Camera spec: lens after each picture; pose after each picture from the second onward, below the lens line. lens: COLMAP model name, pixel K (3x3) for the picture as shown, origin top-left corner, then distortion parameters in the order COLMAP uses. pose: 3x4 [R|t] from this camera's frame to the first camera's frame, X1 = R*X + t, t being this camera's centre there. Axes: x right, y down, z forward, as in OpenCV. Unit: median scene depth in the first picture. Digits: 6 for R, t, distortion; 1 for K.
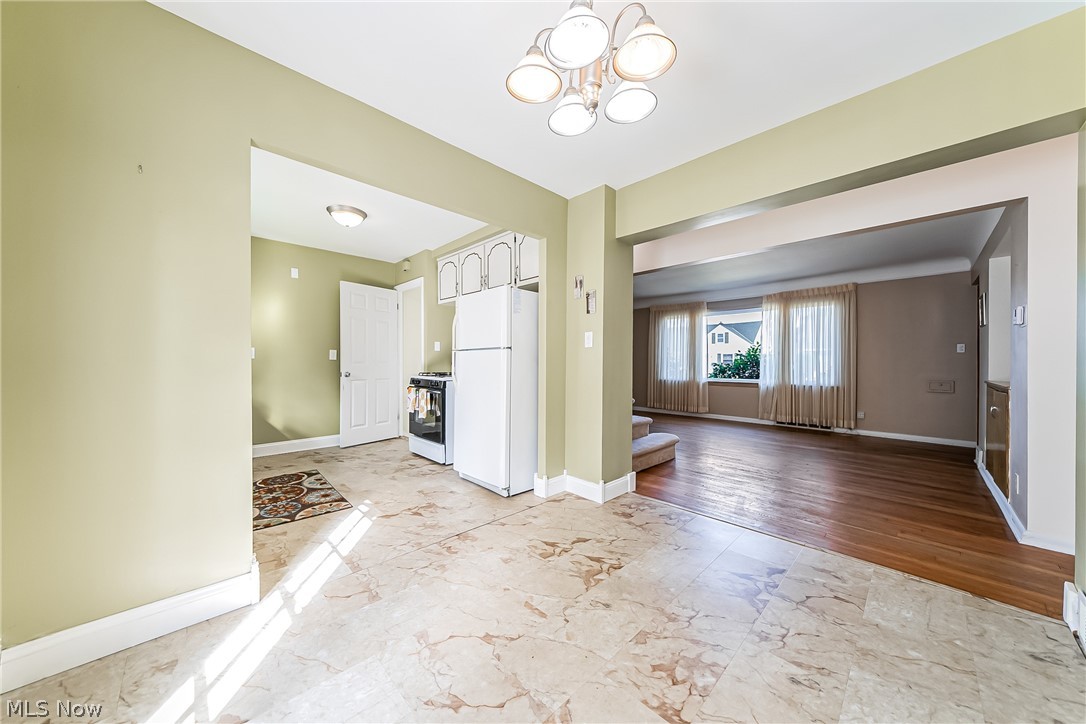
lens RADIAL K [[371.5, 0, 545.2], [0, 371.5, 364.1], [0, 0, 1]] dist [0.003205, 0.000165]
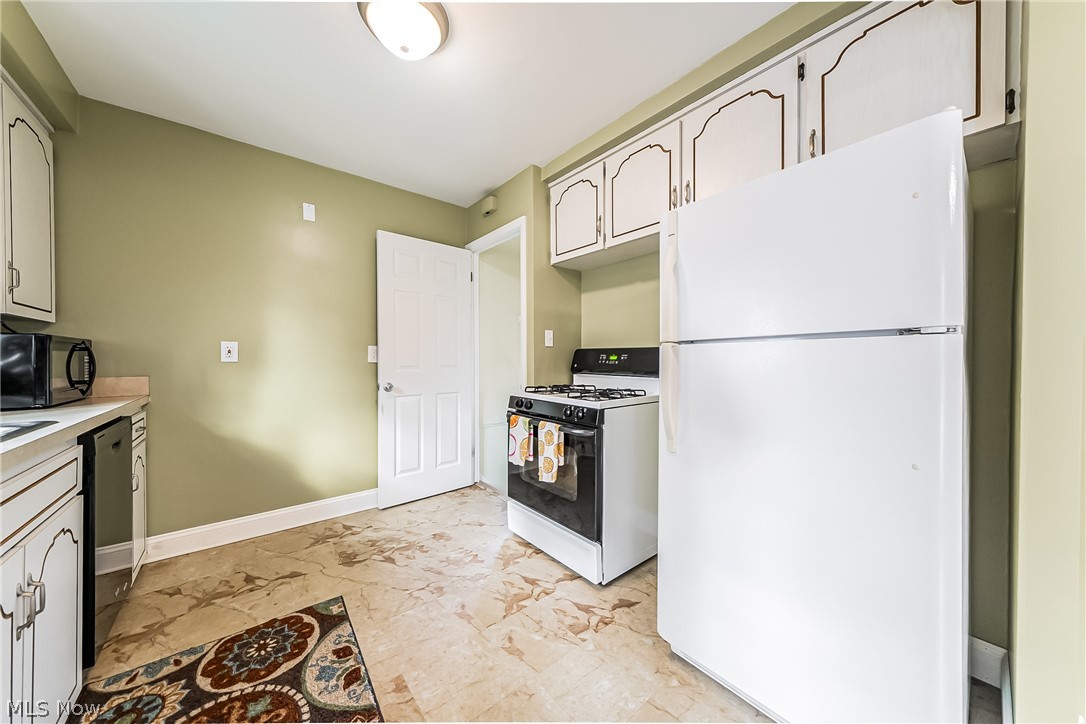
lens RADIAL K [[371.5, 0, 546.6], [0, 371.5, 361.9], [0, 0, 1]] dist [0.003205, 0.000165]
pose [[0.997196, -0.002747, -0.074785, -0.373556], [0.002934, 0.999993, 0.002385, -0.019544], [0.074778, -0.002598, 0.997197, 0.643552]]
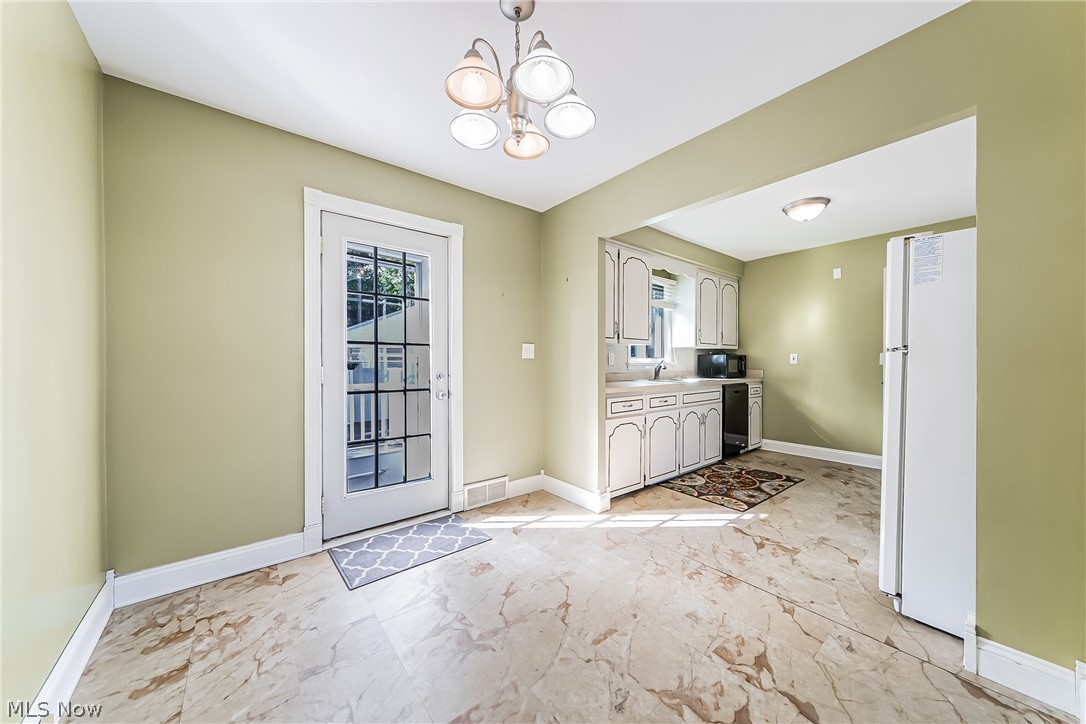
lens RADIAL K [[371.5, 0, 542.8], [0, 371.5, 365.8], [0, 0, 1]] dist [0.003205, 0.000165]
pose [[-0.091746, 0.009394, -0.995738, 0.482151], [-0.007039, 0.999924, 0.010082, -0.020535], [0.995758, 0.007934, -0.091673, 0.480897]]
